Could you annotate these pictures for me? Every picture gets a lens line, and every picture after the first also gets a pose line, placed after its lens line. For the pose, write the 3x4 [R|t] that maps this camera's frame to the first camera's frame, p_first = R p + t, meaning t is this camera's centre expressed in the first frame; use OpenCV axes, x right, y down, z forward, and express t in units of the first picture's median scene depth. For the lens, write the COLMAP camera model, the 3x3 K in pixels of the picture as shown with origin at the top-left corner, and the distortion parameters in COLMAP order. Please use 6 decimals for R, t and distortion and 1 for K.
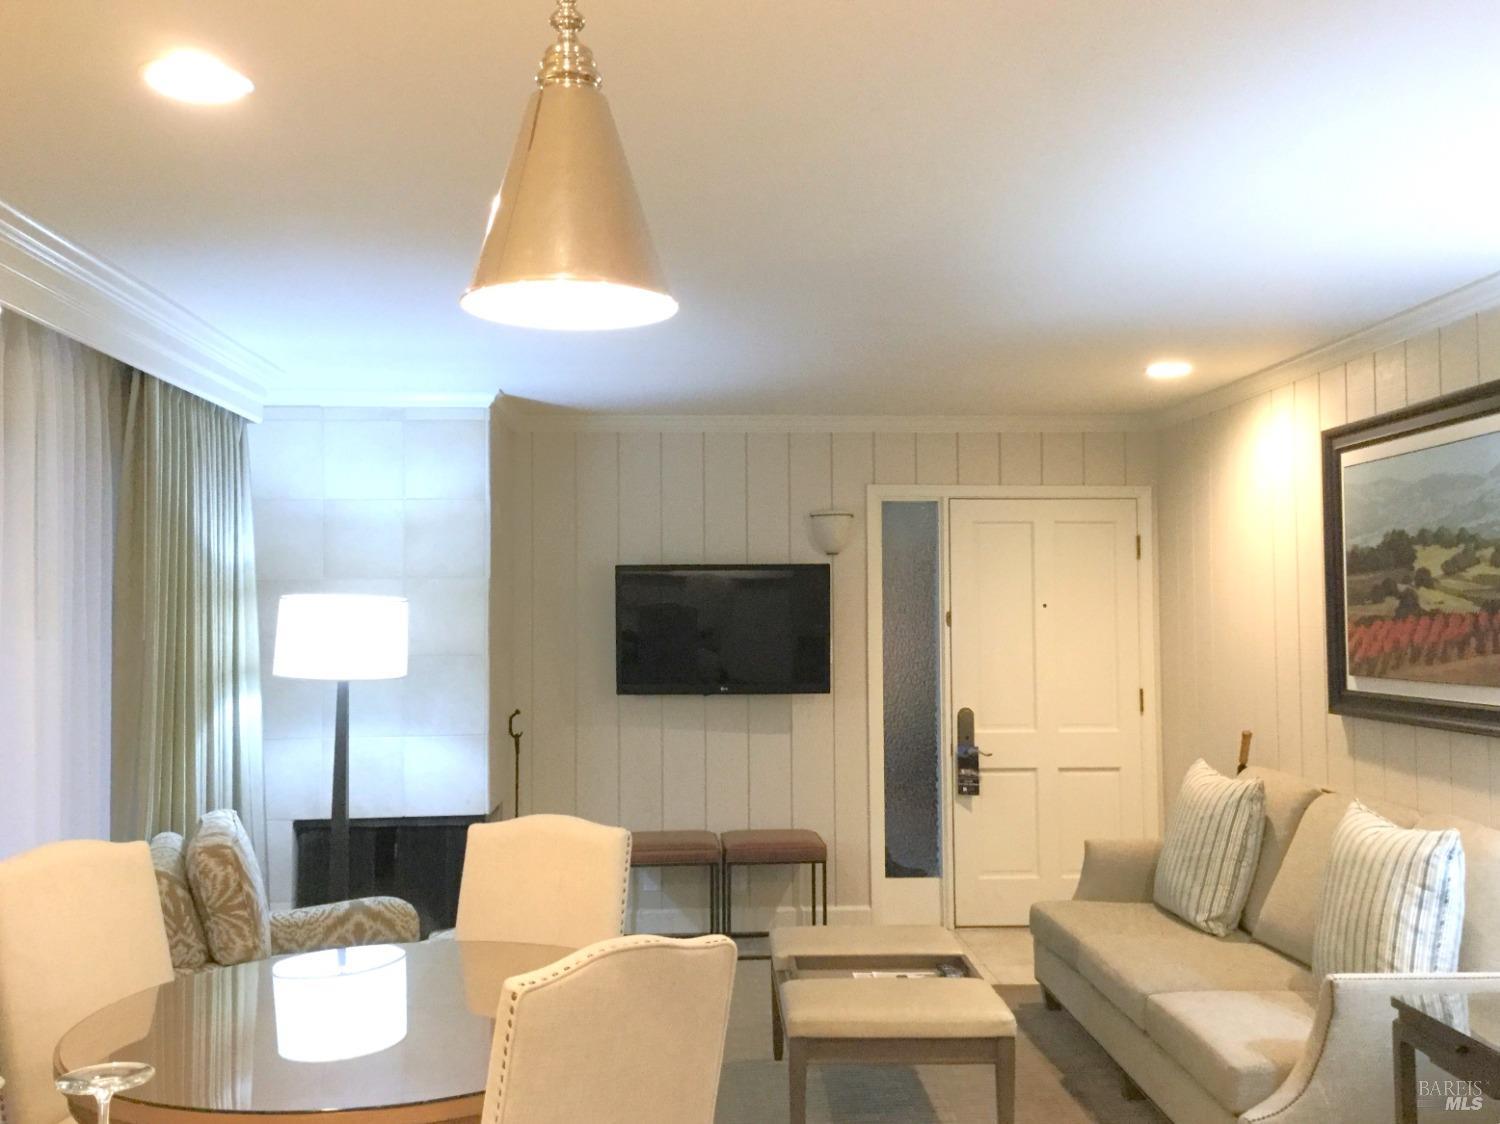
lens RADIAL K [[1351.4, 0, 748.4], [0, 1351.4, 567.0], [0, 0, 1]] dist [0.006823, 0.003711]
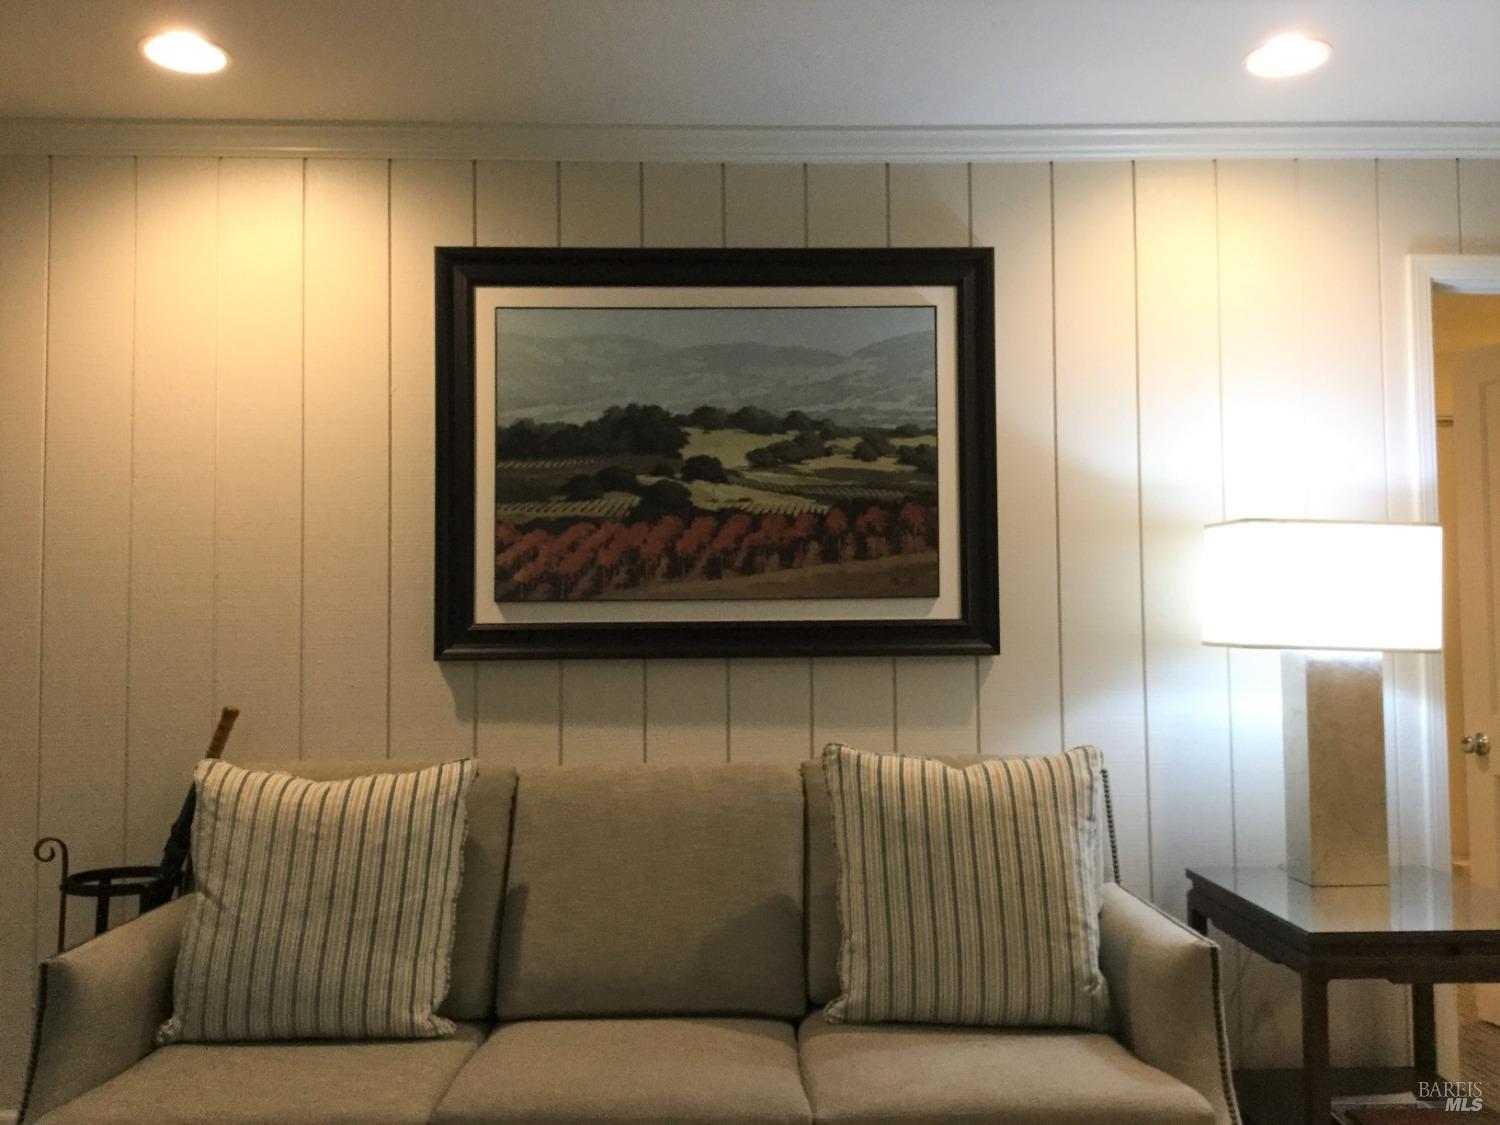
lens RADIAL K [[1351.4, 0, 749.1], [0, 1351.4, 555.6], [0, 0, 1]] dist [0.006823, 0.003711]
pose [[0.016787, 0.048317, 0.998691, -0.289889], [-0.032155, 0.998341, -0.047759, 0.097039], [-0.999342, -0.031311, 0.018313, 0.975956]]
